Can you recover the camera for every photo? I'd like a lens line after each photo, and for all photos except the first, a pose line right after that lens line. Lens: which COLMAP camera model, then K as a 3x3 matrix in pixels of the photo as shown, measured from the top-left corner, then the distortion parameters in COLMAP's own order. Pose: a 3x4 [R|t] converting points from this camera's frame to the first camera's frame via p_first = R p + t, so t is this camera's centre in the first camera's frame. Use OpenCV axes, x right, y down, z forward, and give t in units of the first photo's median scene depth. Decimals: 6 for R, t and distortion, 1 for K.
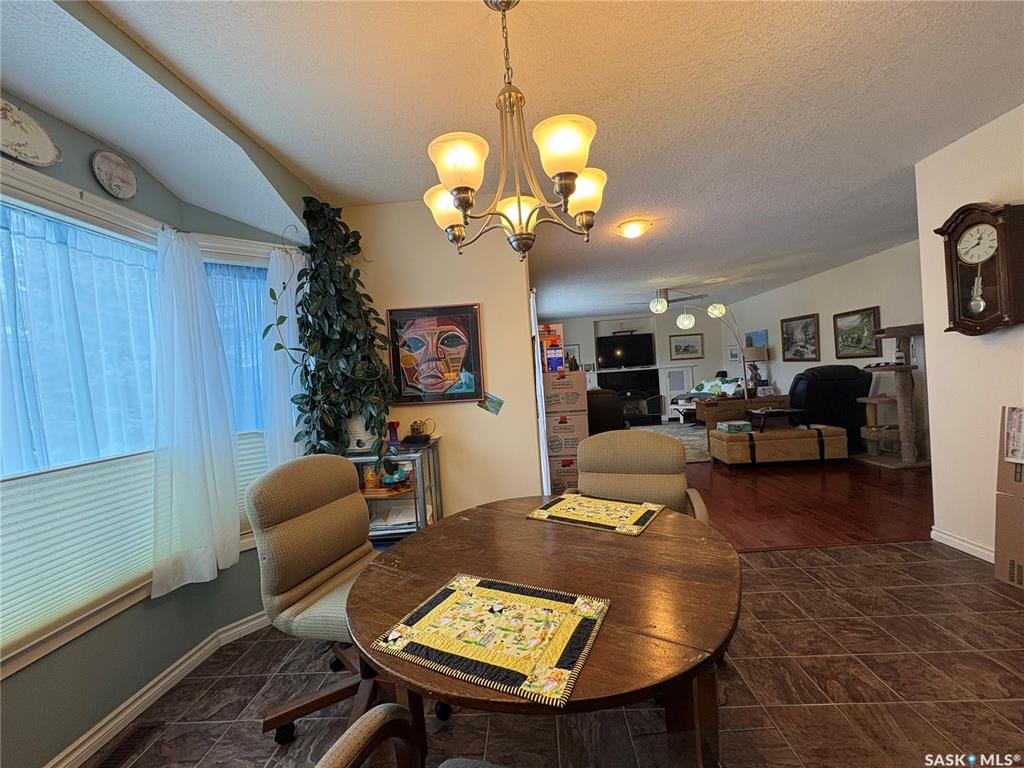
lens RADIAL K [[408.2, 0, 512.3], [0, 408.2, 384.0], [0, 0, 1]] dist [0.004115, -0.000427]
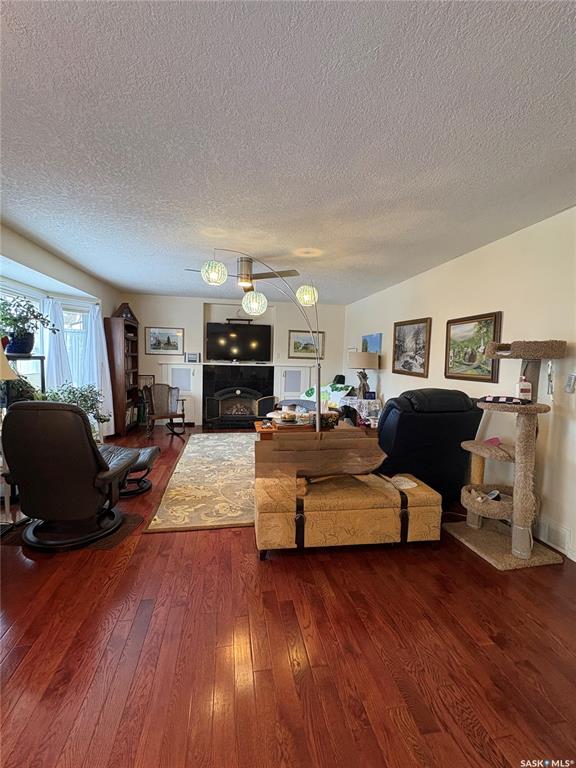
lens RADIAL K [[344.3, 0, 286.6], [0, 344.3, 385.0], [0, 0, 1]] dist [0.000314, 0.000206]
pose [[0.970992, 0.076870, 0.226417, 0.354289], [-0.088142, 0.995301, 0.040087, -0.047409], [-0.222272, -0.058881, 0.973205, 0.430314]]
